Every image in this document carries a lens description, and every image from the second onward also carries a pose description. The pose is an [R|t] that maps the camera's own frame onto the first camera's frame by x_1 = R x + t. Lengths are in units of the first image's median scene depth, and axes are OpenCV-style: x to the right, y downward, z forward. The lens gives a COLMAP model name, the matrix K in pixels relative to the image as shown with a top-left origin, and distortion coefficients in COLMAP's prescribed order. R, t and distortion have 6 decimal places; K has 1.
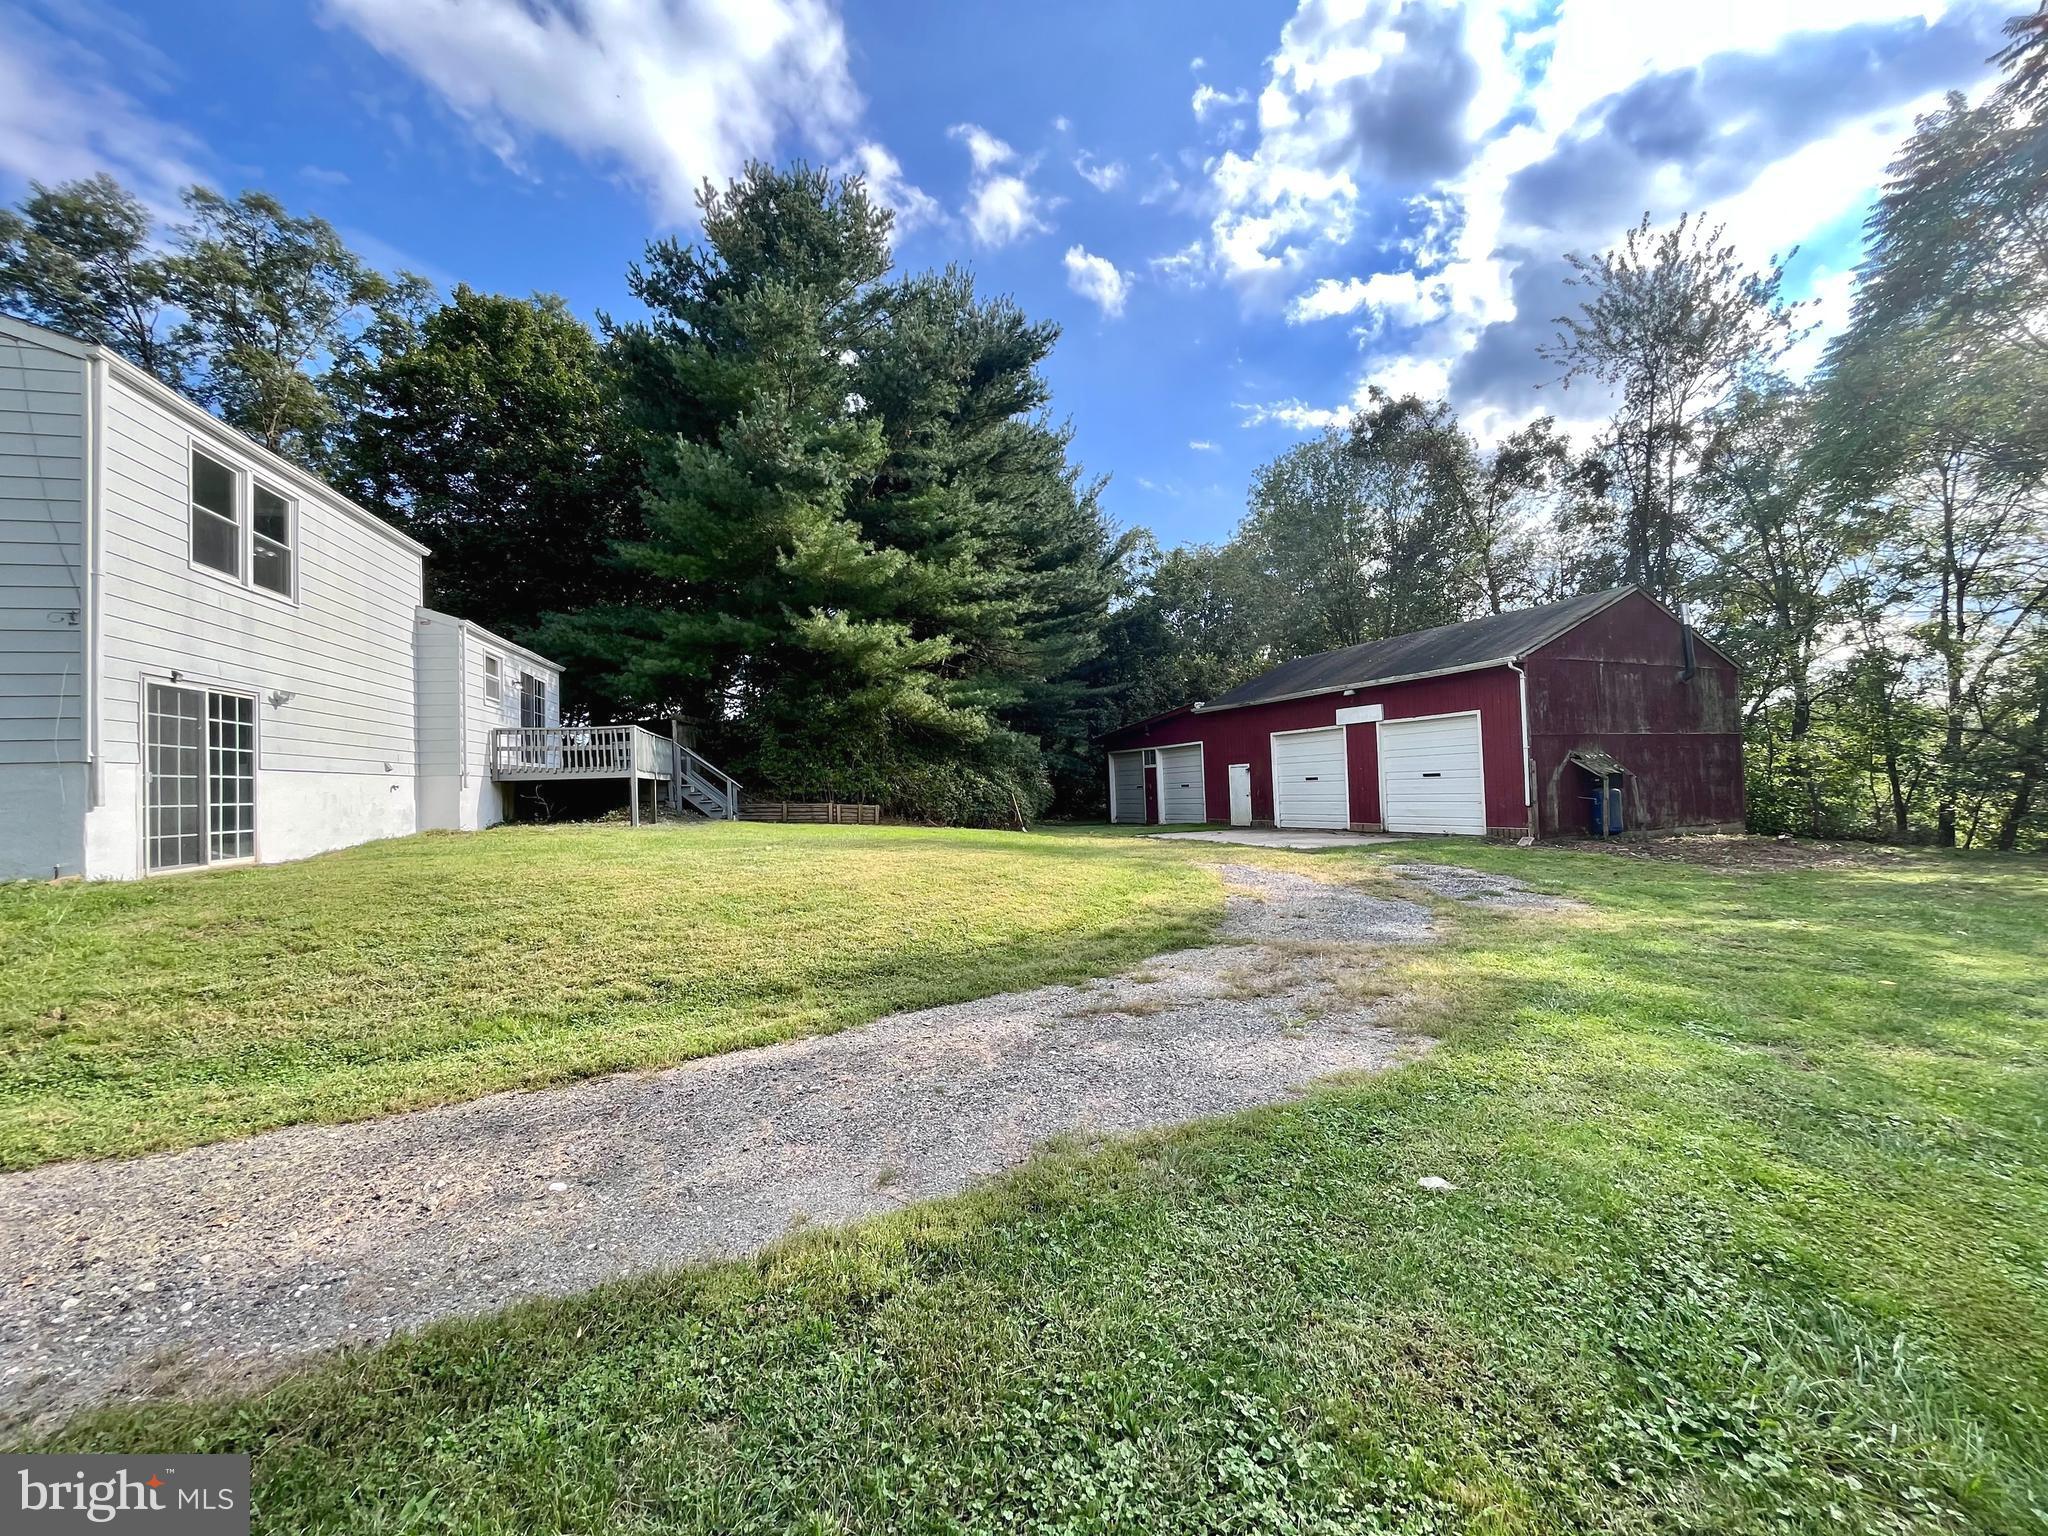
lens RADIAL K [[827.9, 0, 1027.4], [0, 827.9, 763.9], [0, 0, 1]] dist [-0.001416, -0.000451]
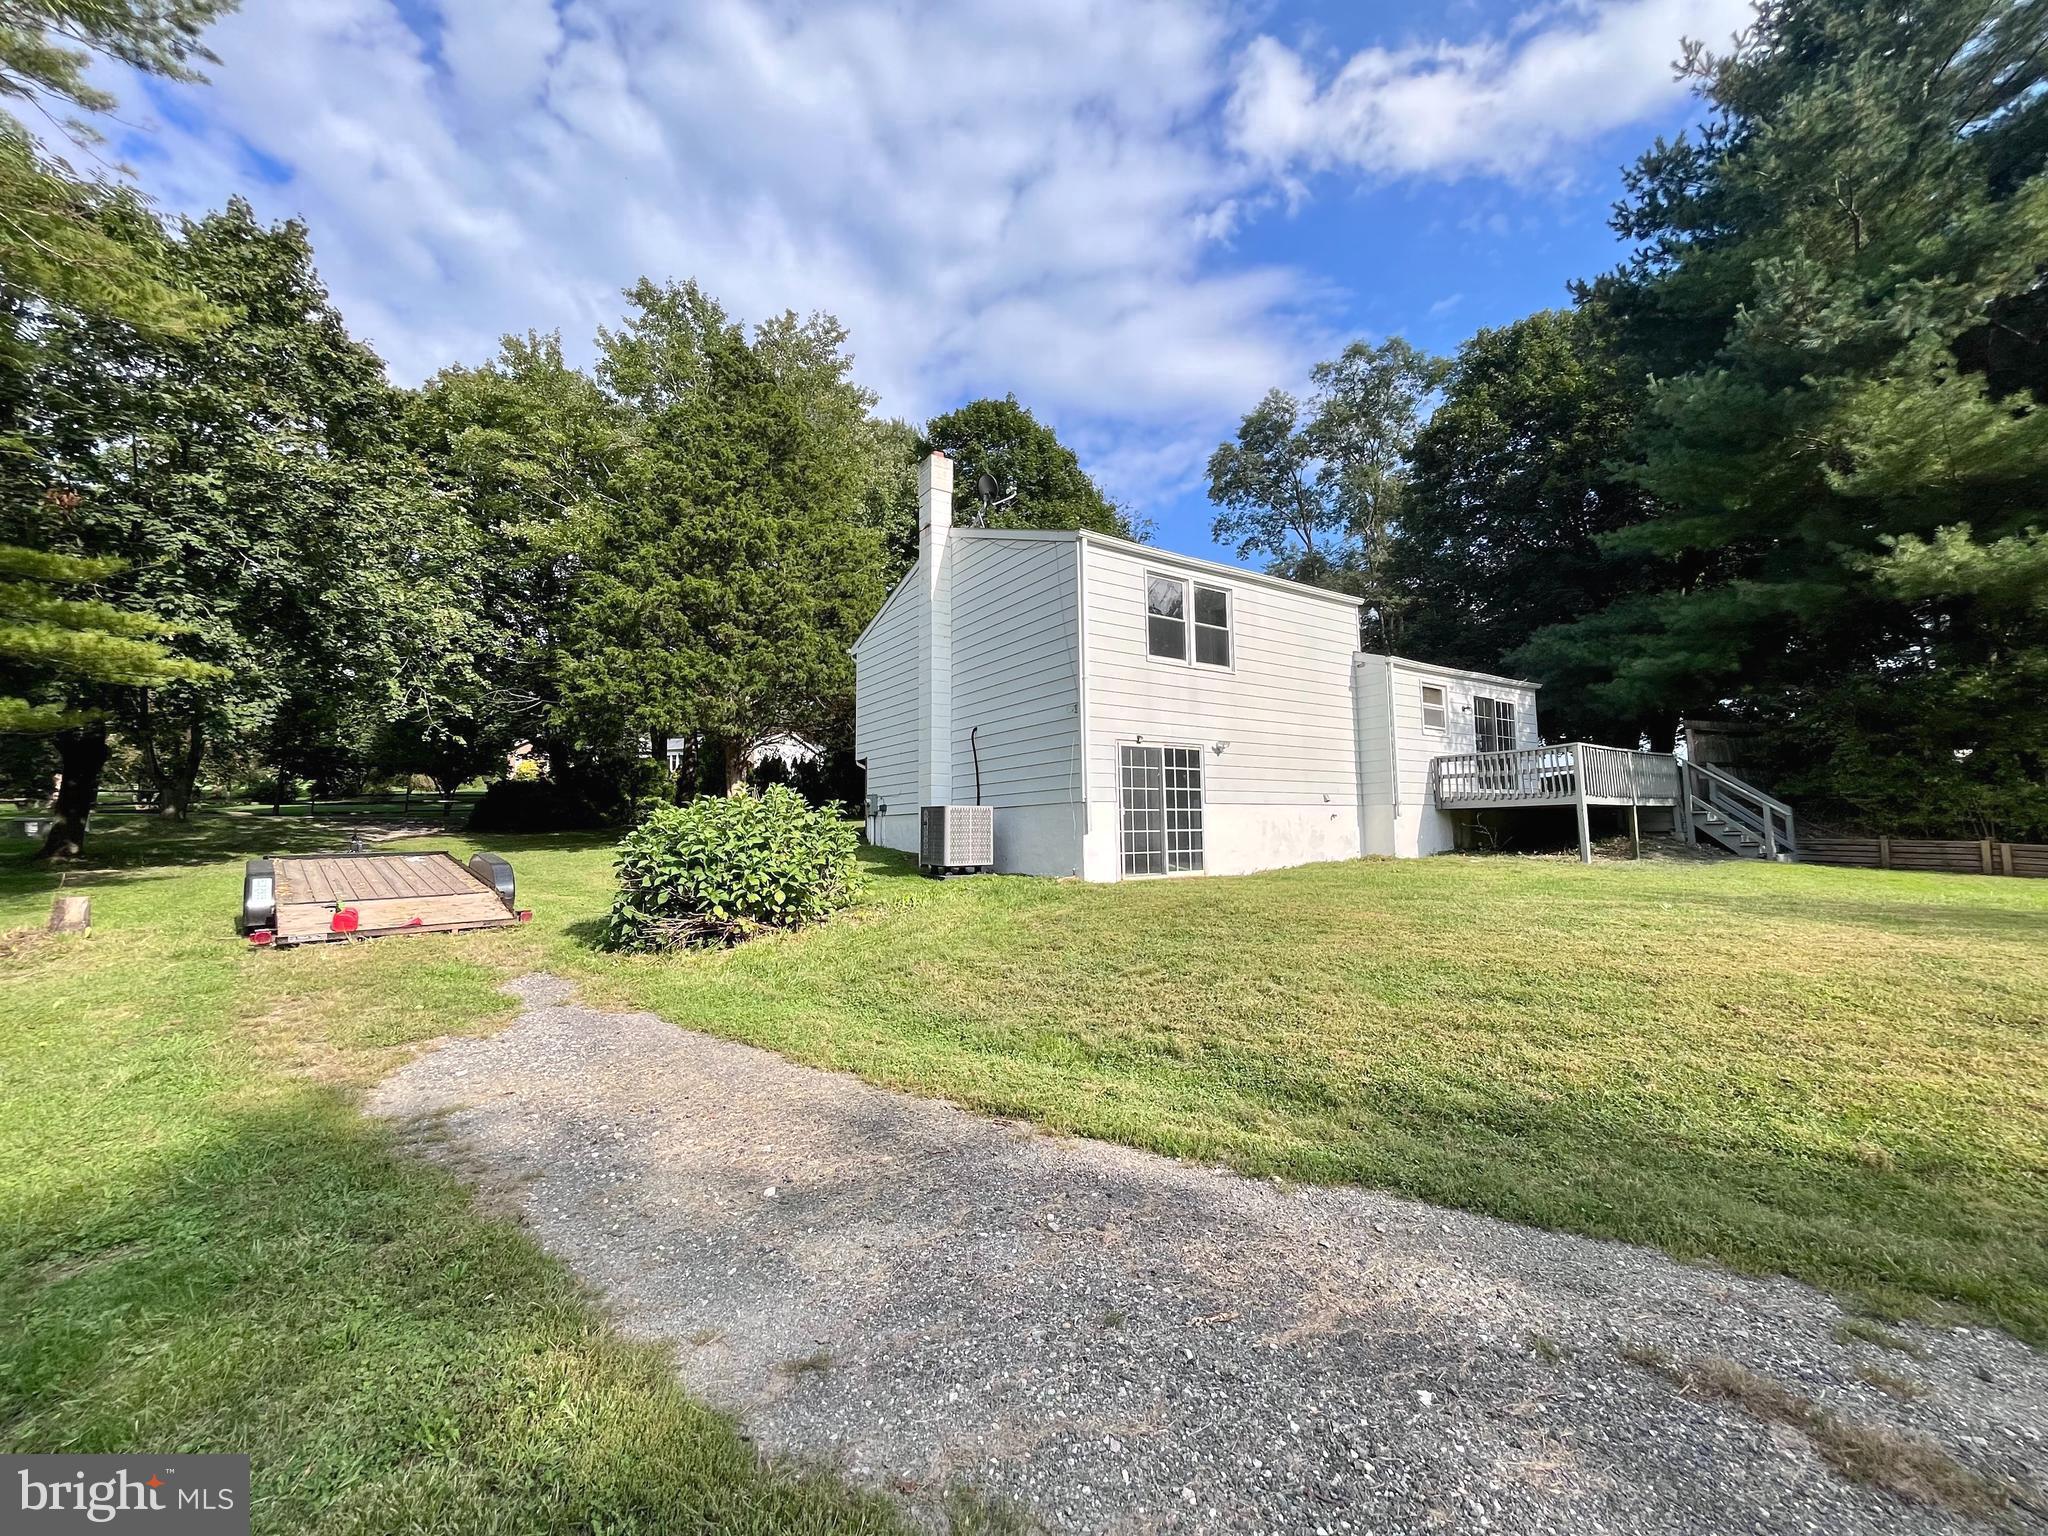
lens RADIAL K [[827.9, 0, 1027.4], [0, 827.9, 763.9], [0, 0, 1]] dist [-0.001416, -0.000451]
pose [[0.347326, -0.054173, -0.936178, 0.212255], [0.029374, 0.998469, -0.046879, -0.002882], [0.937284, -0.011217, 0.348385, 0.309788]]
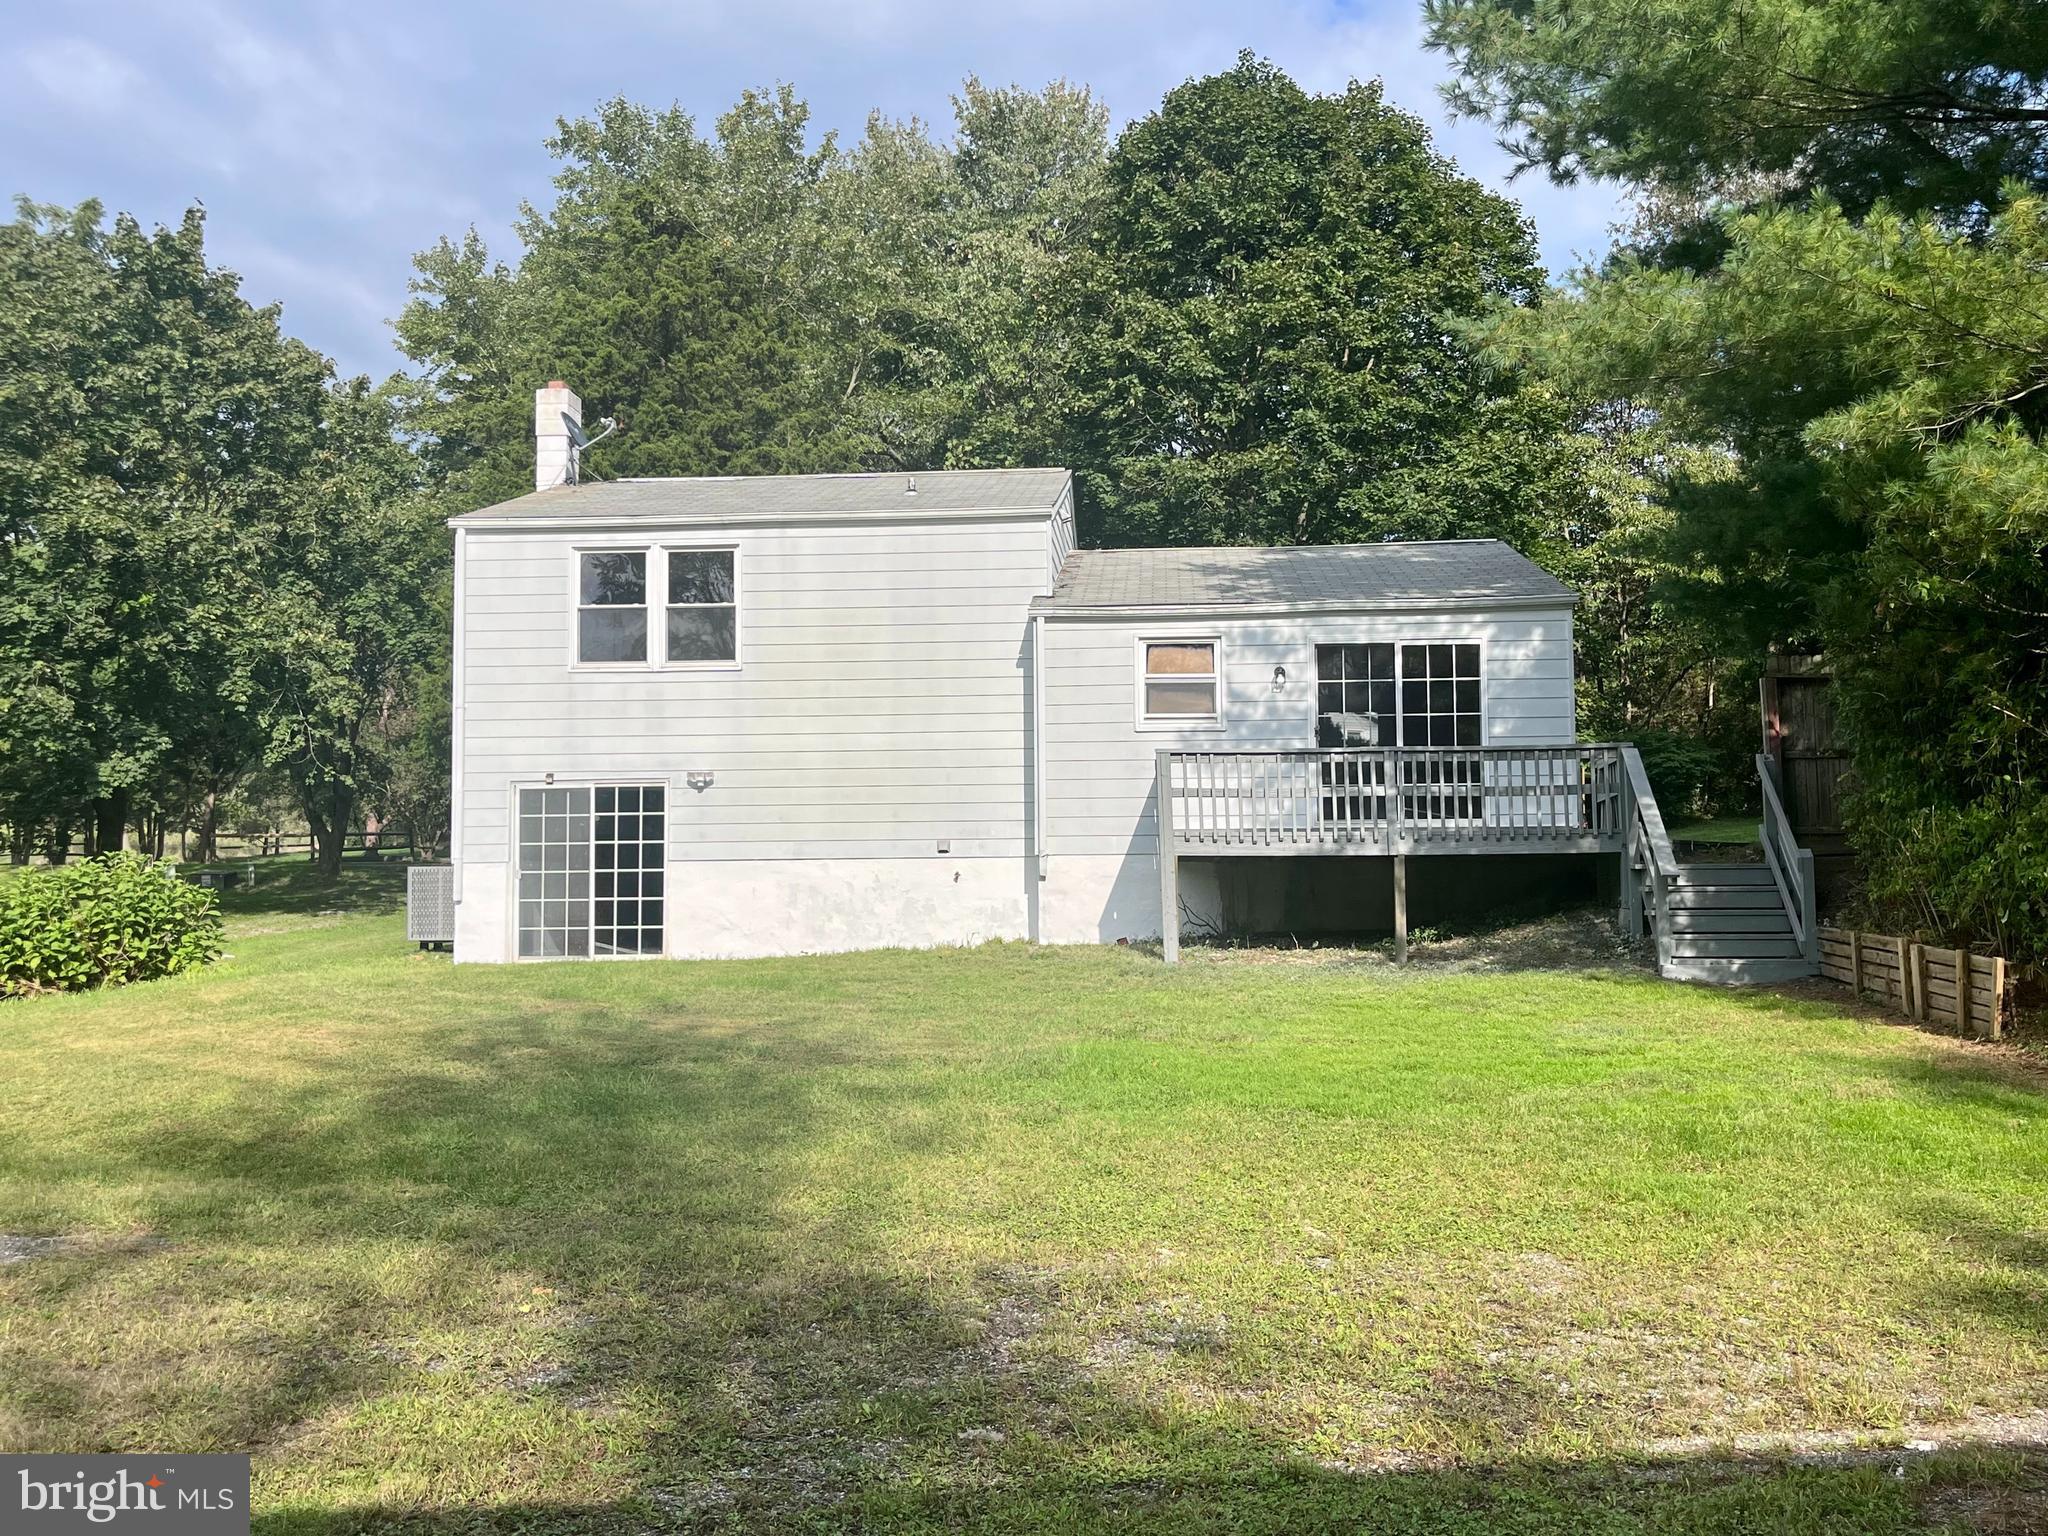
lens RADIAL K [[1846.5, 0, 1024.2], [0, 1846.5, 823.9], [0, 0, 1]] dist [-0.002712, -0.002496]
pose [[-0.314304, -0.008838, -0.949281, 0.984399], [0.039753, 0.998957, -0.022463, 0.029243], [0.948490, -0.044797, -0.313625, 2.201054]]
